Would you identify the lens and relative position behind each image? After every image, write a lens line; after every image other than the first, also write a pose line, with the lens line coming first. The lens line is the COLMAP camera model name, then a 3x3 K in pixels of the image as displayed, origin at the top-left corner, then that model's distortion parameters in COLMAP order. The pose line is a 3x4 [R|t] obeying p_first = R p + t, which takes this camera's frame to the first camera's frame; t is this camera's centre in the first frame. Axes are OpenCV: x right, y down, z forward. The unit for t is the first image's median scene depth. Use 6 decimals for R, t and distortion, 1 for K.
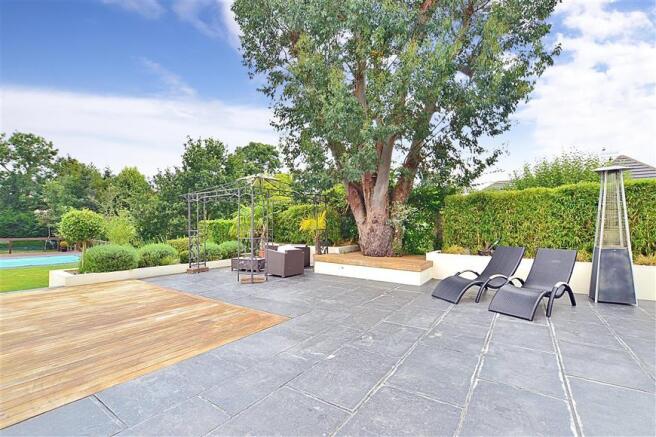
lens RADIAL K [[290.3, 0, 324.9], [0, 290.3, 222.3], [0, 0, 1]] dist [-0.001960, 0.000084]
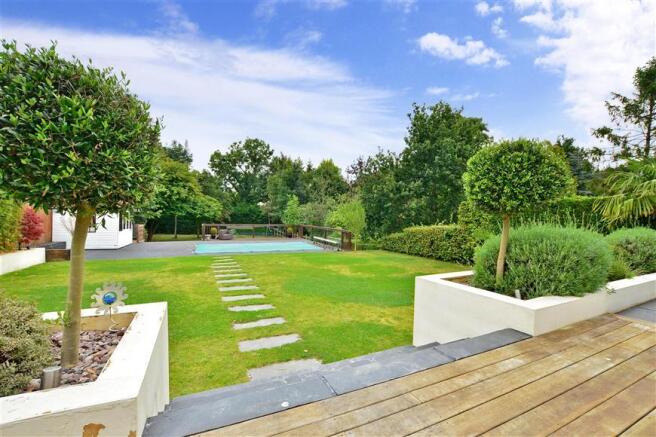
lens RADIAL K [[290.3, 0, 328.1], [0, 290.3, 216.9], [0, 0, 1]] dist [-0.001960, 0.000084]
pose [[0.872987, 0.001246, -0.487742, -0.169826], [-0.000223, 0.999998, 0.002156, 0.014366], [0.487744, -0.001774, 0.872985, 0.095492]]
